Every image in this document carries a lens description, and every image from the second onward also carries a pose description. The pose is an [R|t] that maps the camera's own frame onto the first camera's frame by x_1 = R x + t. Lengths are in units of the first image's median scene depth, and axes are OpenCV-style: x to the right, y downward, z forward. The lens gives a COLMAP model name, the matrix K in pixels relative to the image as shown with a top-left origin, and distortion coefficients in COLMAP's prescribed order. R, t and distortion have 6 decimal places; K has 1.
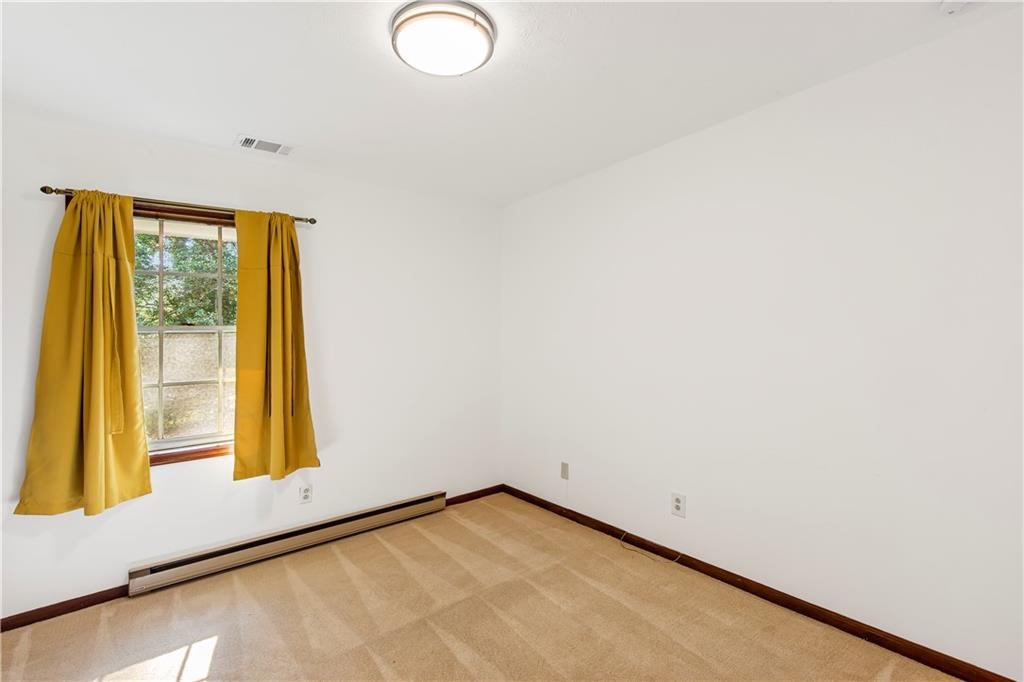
lens RADIAL K [[475.8, 0, 508.7], [0, 475.8, 339.0], [0, 0, 1]] dist [0.001471, 0.000156]
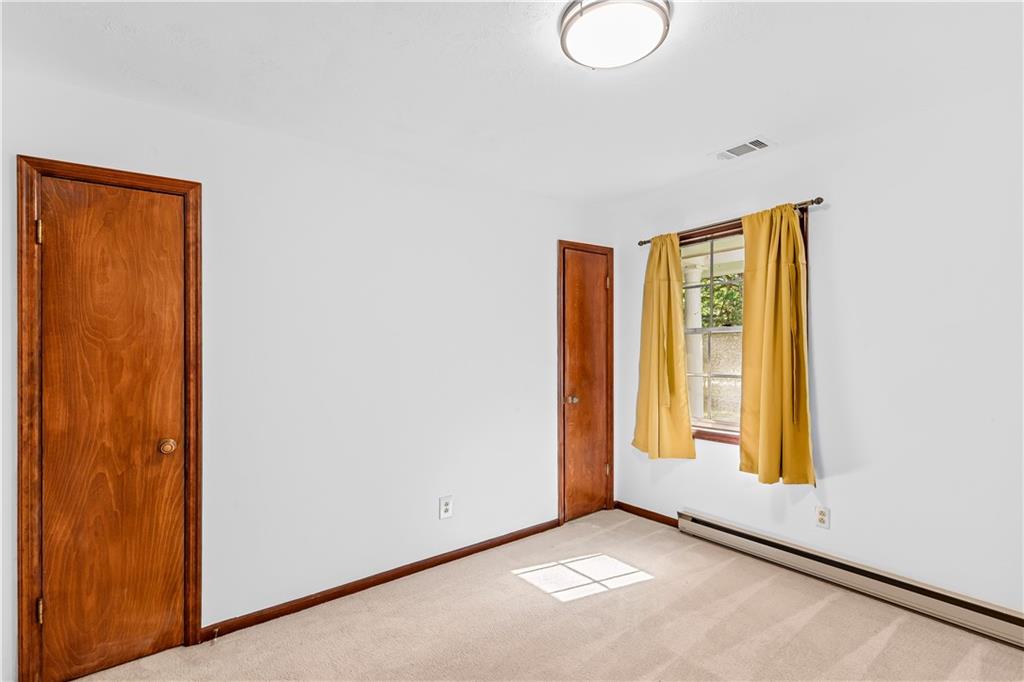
lens RADIAL K [[475.2, 0, 502.7], [0, 475.2, 331.2], [0, 0, 1]] dist [0.001350, 0.000054]
pose [[-0.037161, -0.003165, -0.999304, 0.530644], [0.022399, 0.999741, -0.004000, -0.025919], [0.999058, -0.022532, -0.037080, 0.525223]]
